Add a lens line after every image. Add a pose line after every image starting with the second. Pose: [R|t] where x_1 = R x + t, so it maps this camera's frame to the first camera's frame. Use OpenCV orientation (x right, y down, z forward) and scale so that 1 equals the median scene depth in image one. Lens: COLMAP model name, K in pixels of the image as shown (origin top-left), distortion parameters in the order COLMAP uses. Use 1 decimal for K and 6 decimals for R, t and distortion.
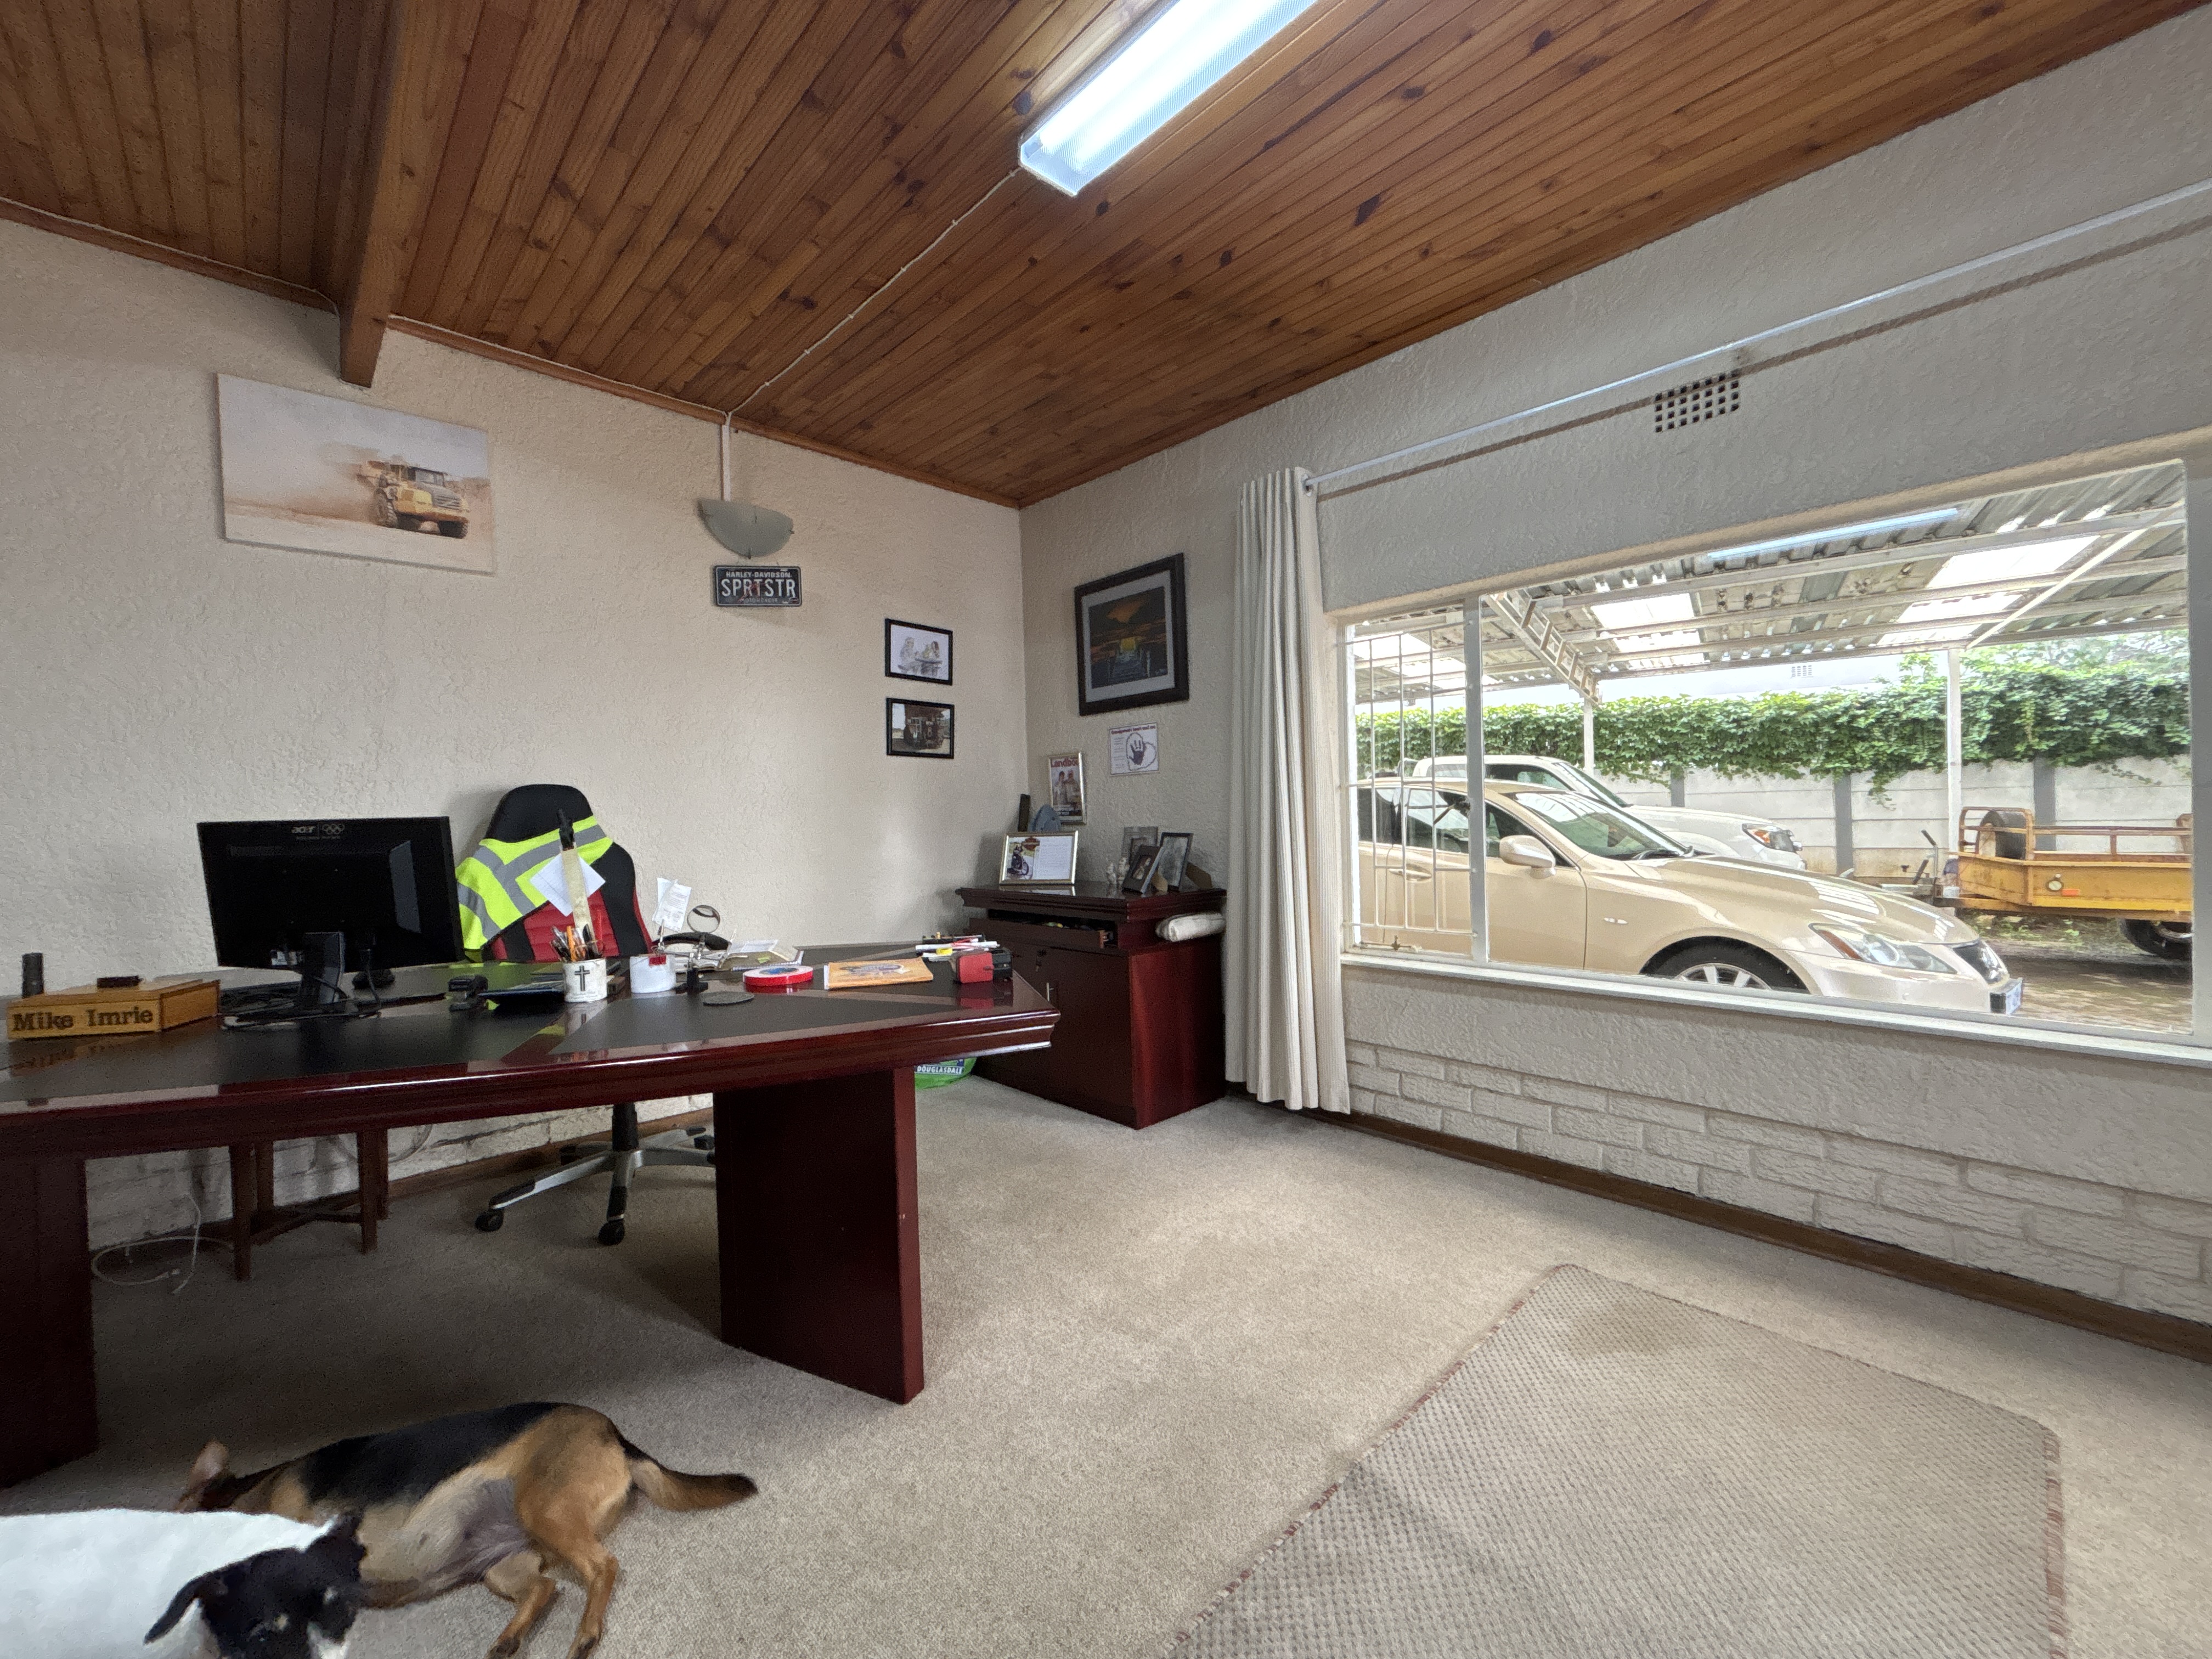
lens RADIAL K [[904.7, 0, 1099.1], [0, 904.7, 827.0], [0, 0, 1]] dist [0.001336, 0.000029]
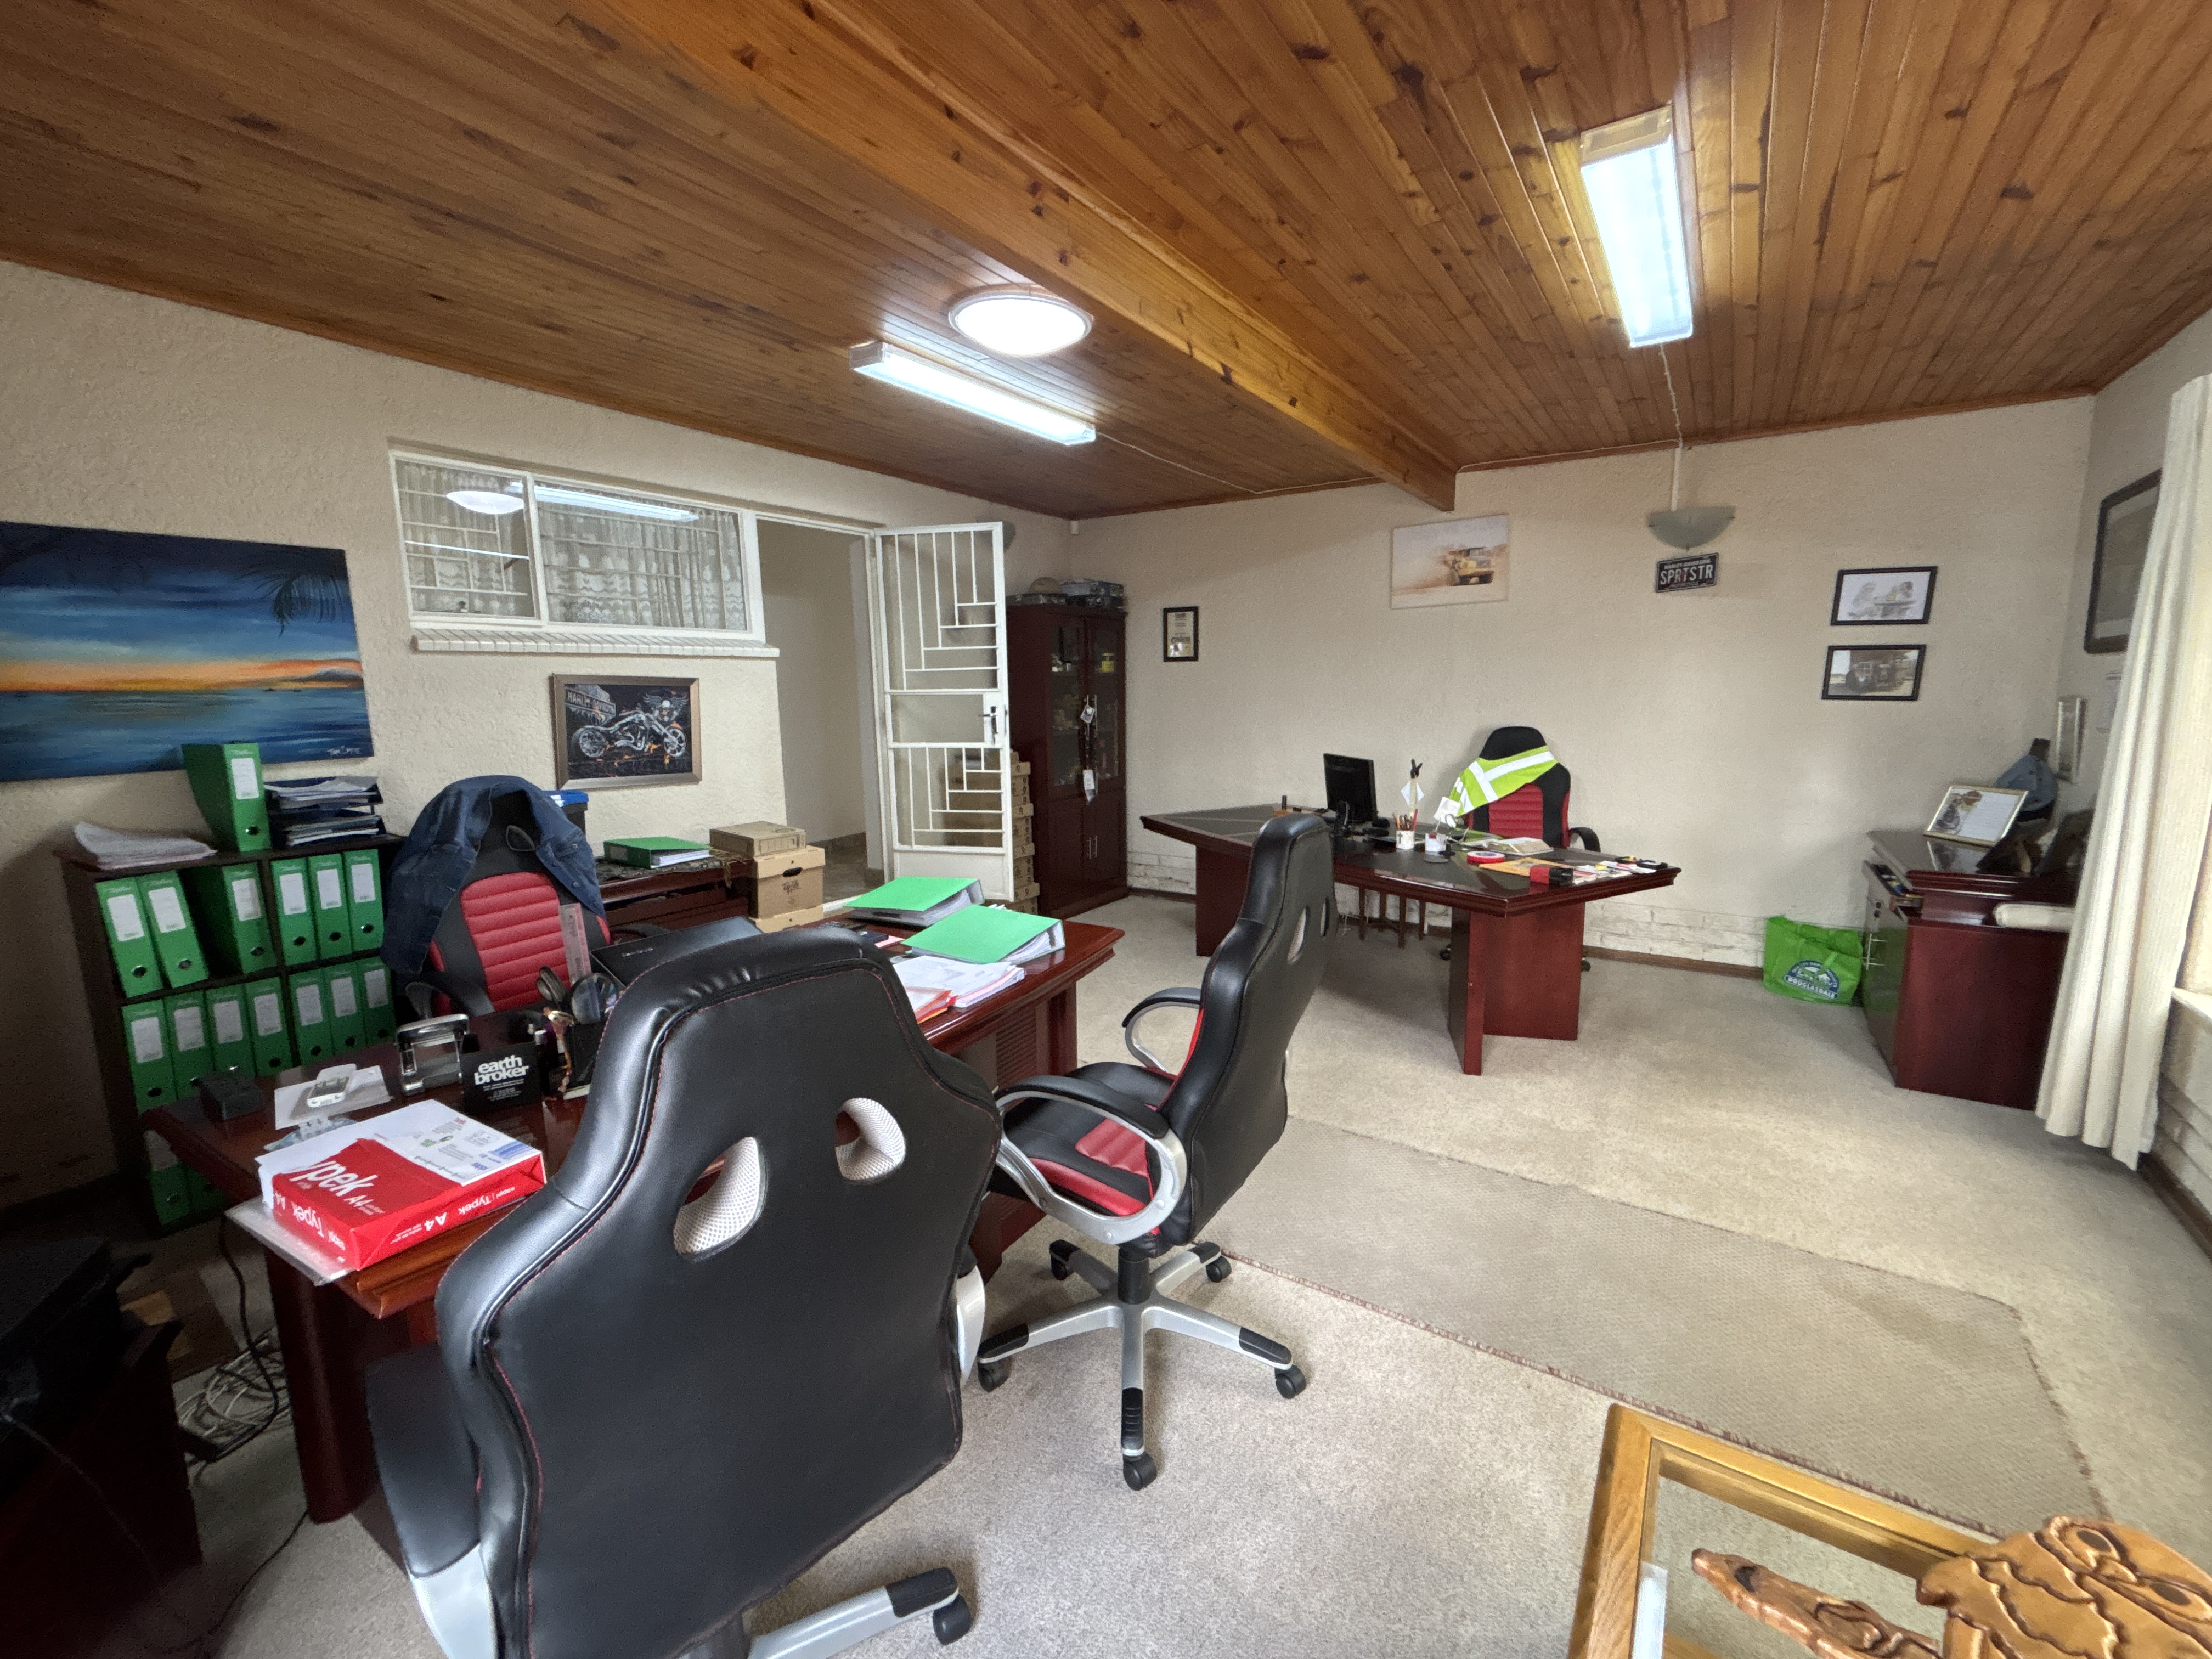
lens RADIAL K [[904.7, 0, 1104.5], [0, 904.7, 828.6], [0, 0, 1]] dist [0.001336, 0.000029]
pose [[0.223304, 0.170135, -0.959786, 0.991111], [-0.005585, 0.984857, 0.173280, -0.168700], [0.974733, -0.033334, 0.220873, -0.141903]]
